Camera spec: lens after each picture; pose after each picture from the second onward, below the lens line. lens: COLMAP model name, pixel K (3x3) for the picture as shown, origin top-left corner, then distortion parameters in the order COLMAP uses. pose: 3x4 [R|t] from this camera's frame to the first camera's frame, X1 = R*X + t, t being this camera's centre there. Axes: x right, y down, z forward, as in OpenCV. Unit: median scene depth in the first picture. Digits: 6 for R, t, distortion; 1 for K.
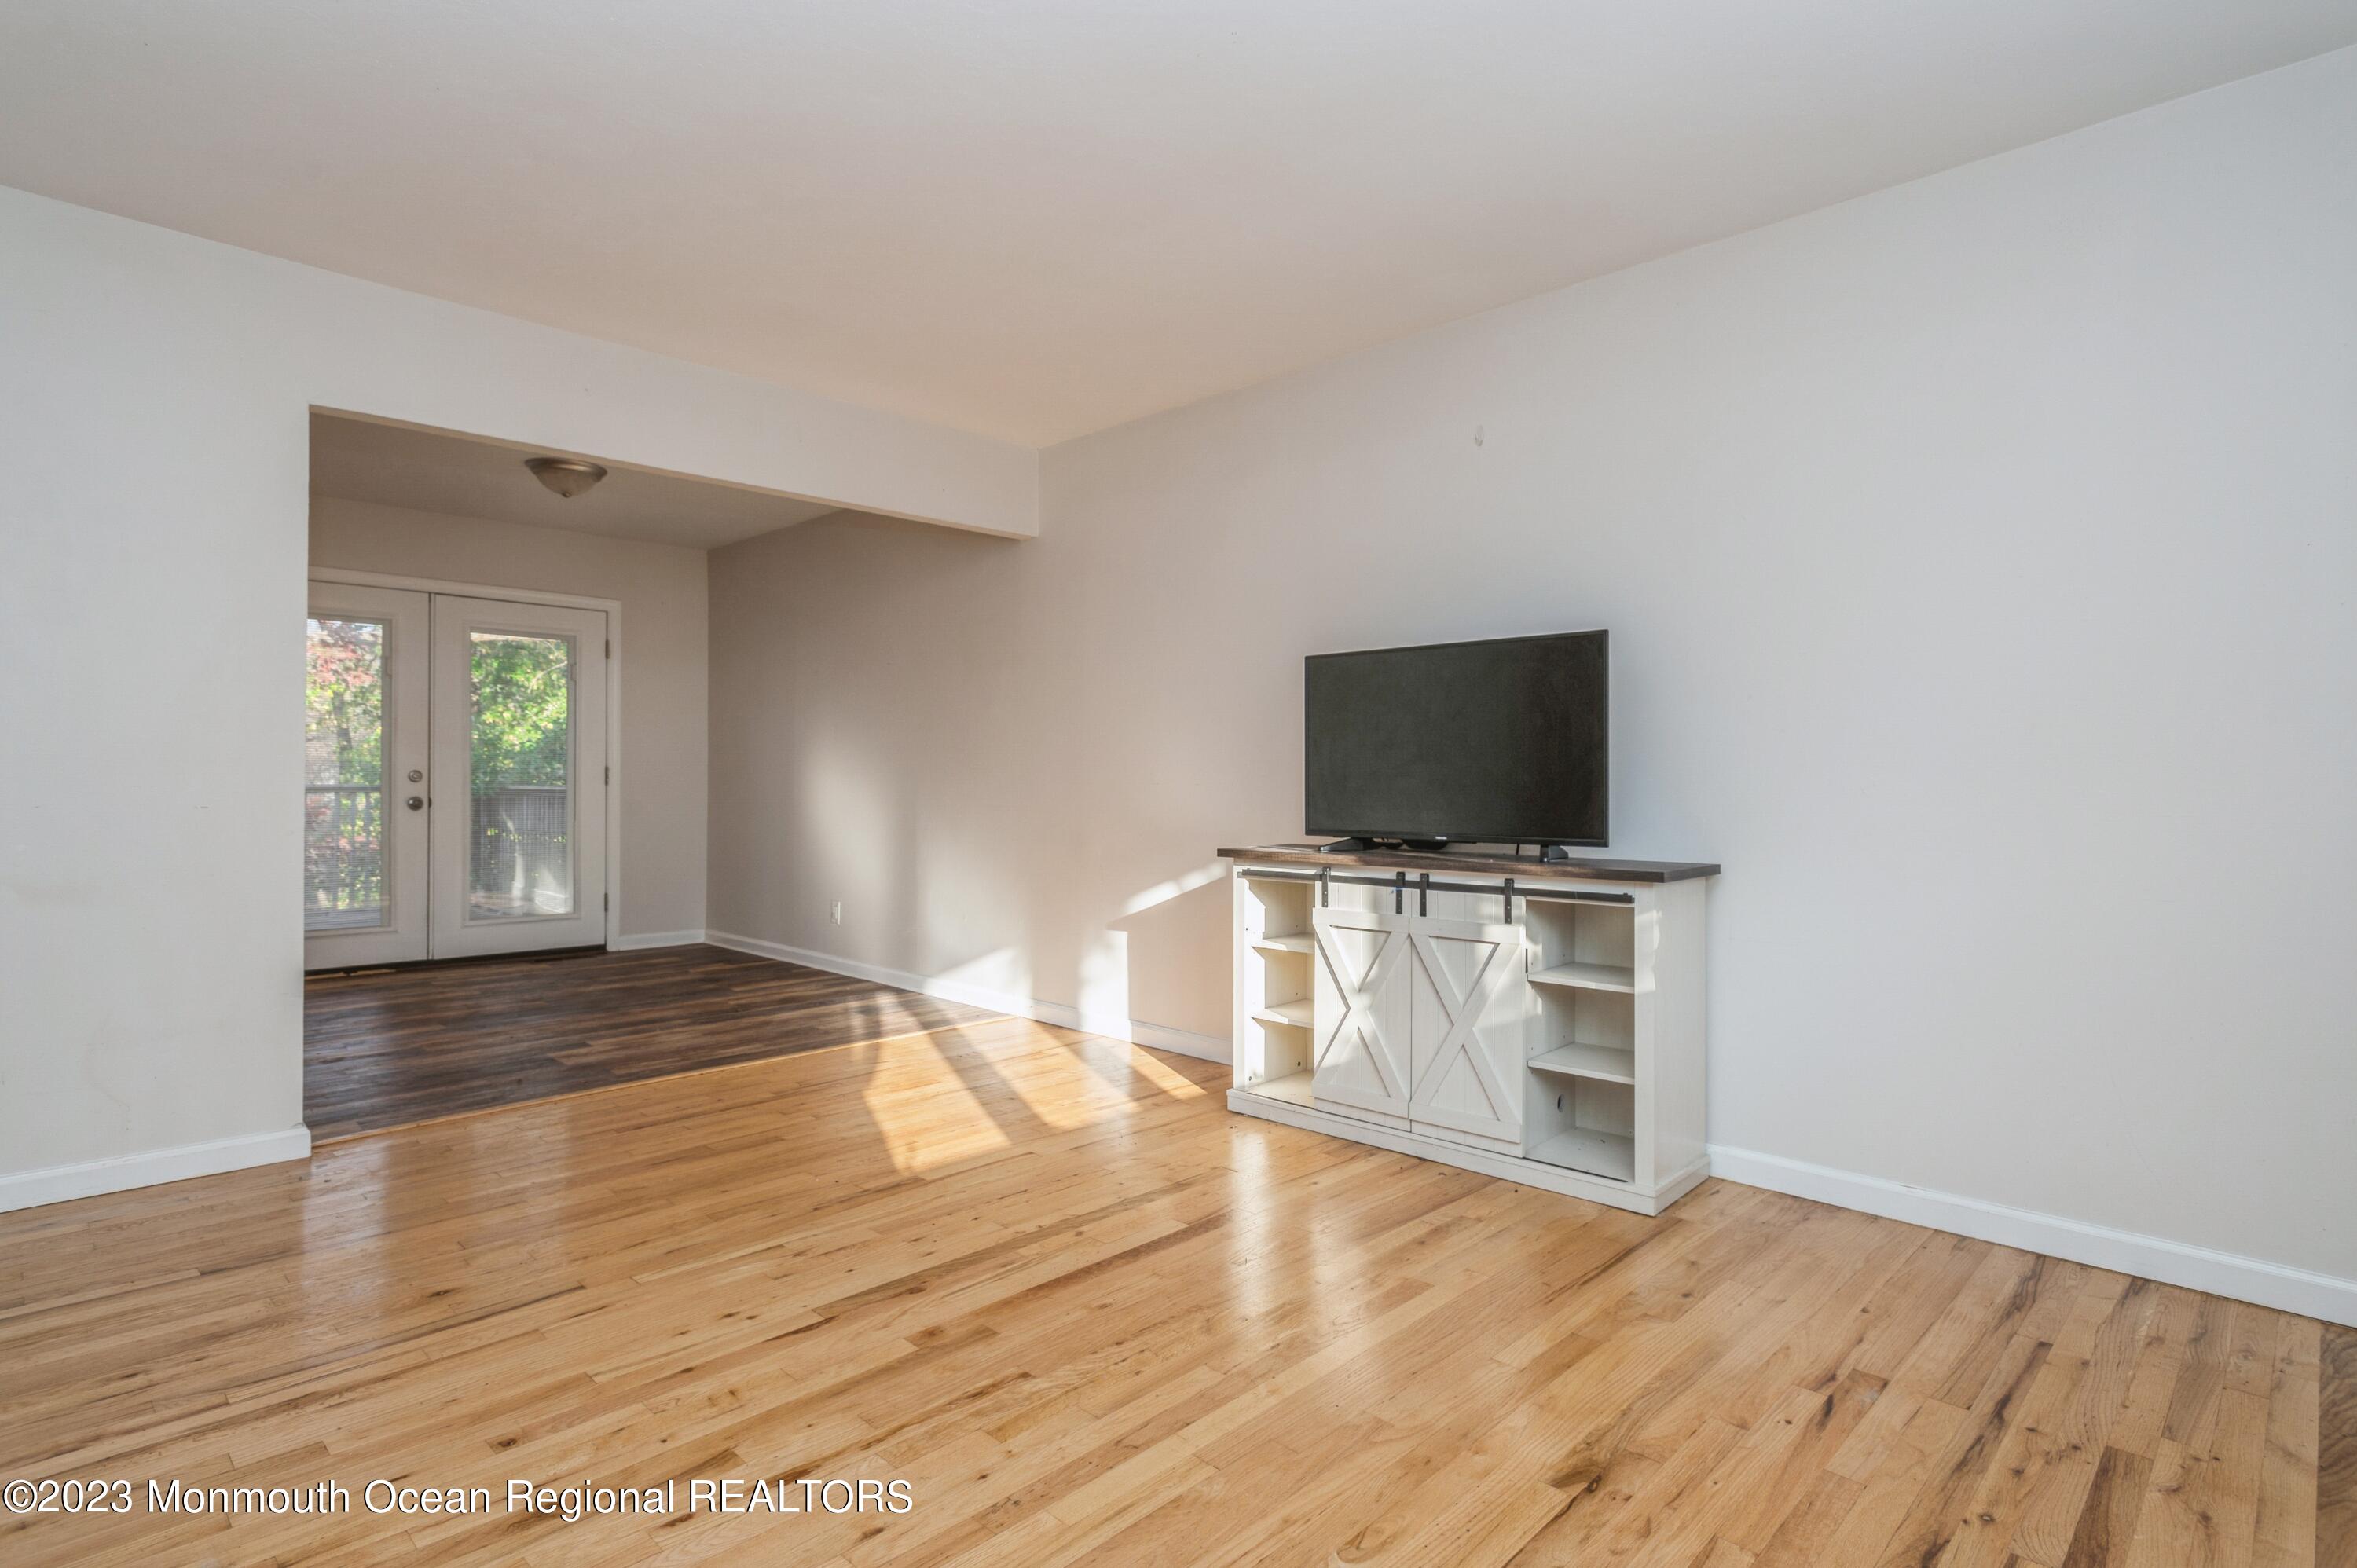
lens RADIAL K [[1183.4, 0, 1189.1], [0, 1183.4, 779.2], [0, 0, 1]] dist [-0.000481, -0.000700]
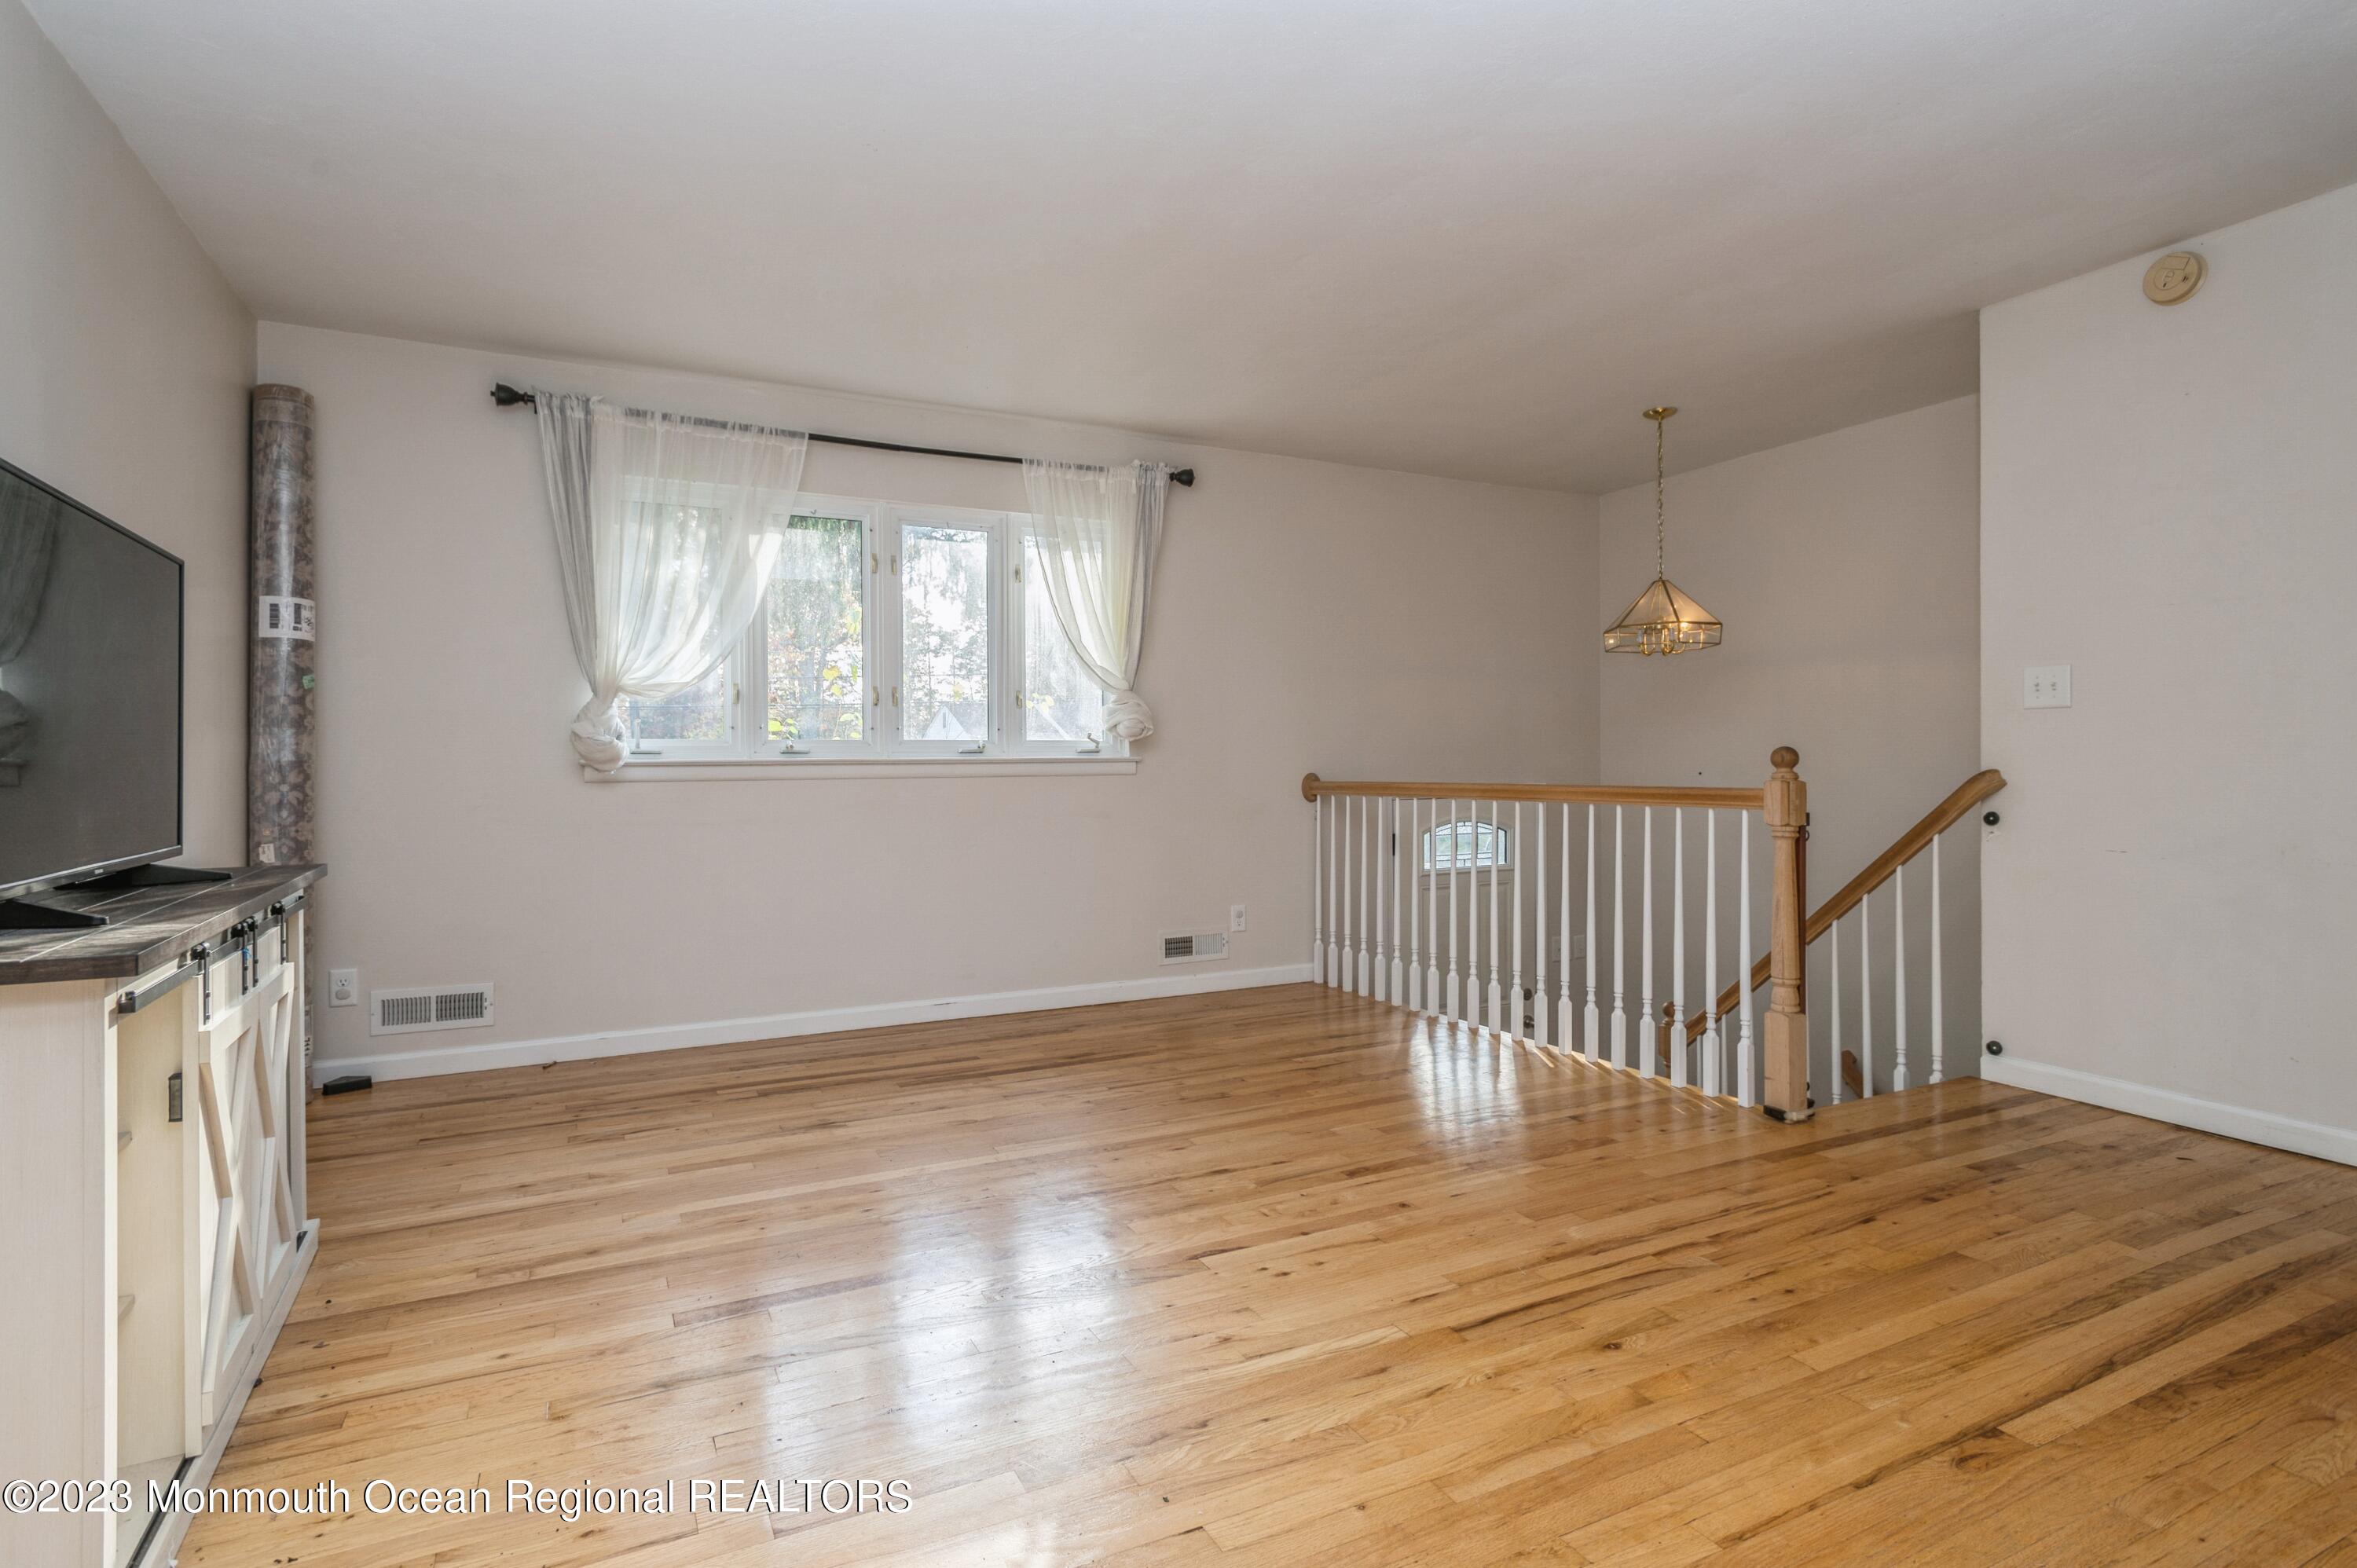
lens RADIAL K [[1154.4, 0, 1187.9], [0, 1154.4, 764.8], [0, 0, 1]] dist [0.004086, 0.000173]
pose [[-0.945672, 0.000884, 0.325120, -0.451420], [0.001034, 0.999999, 0.000290, 0.002810], [-0.325119, 0.000611, -0.945673, 1.405675]]
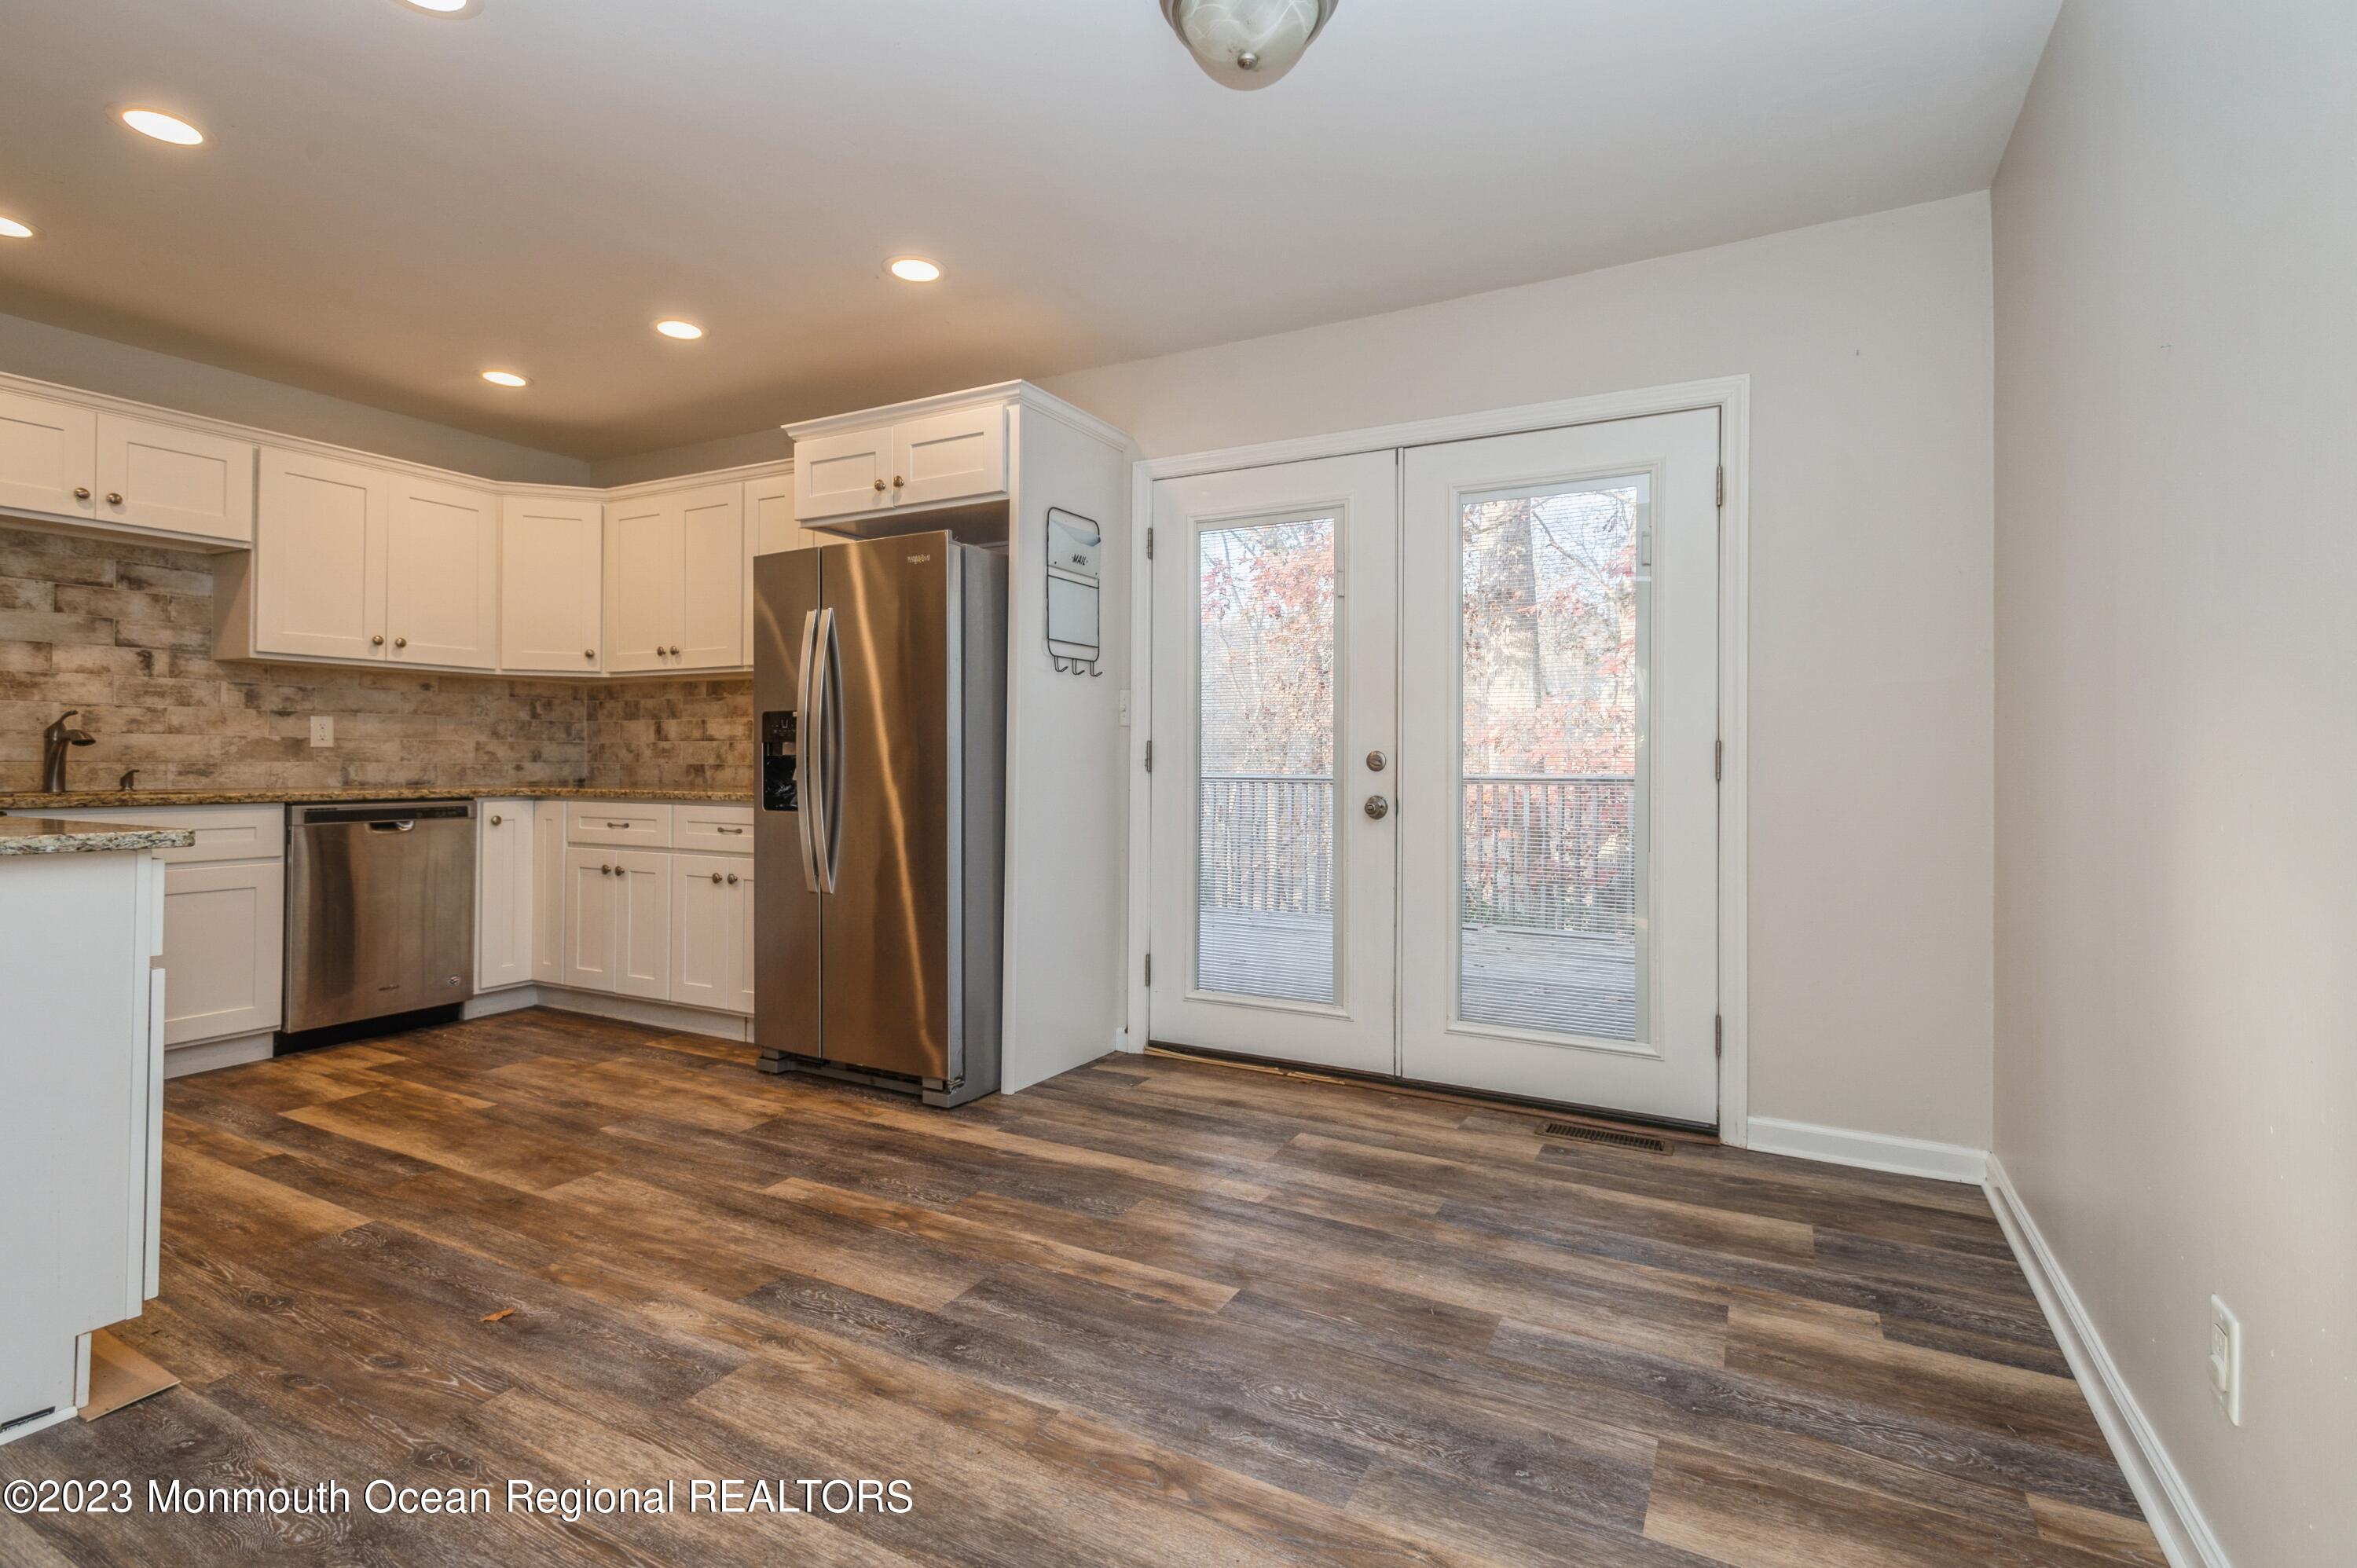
lens RADIAL K [[1091.6, 0, 1172.2], [0, 1091.6, 754.1], [0, 0, 1]] dist [0.013049, -0.007909]
pose [[0.273249, -0.007902, -0.961911, -0.297525], [-0.005432, 0.999938, -0.009757, 0.000460], [0.961928, 0.007891, 0.273189, 1.443625]]
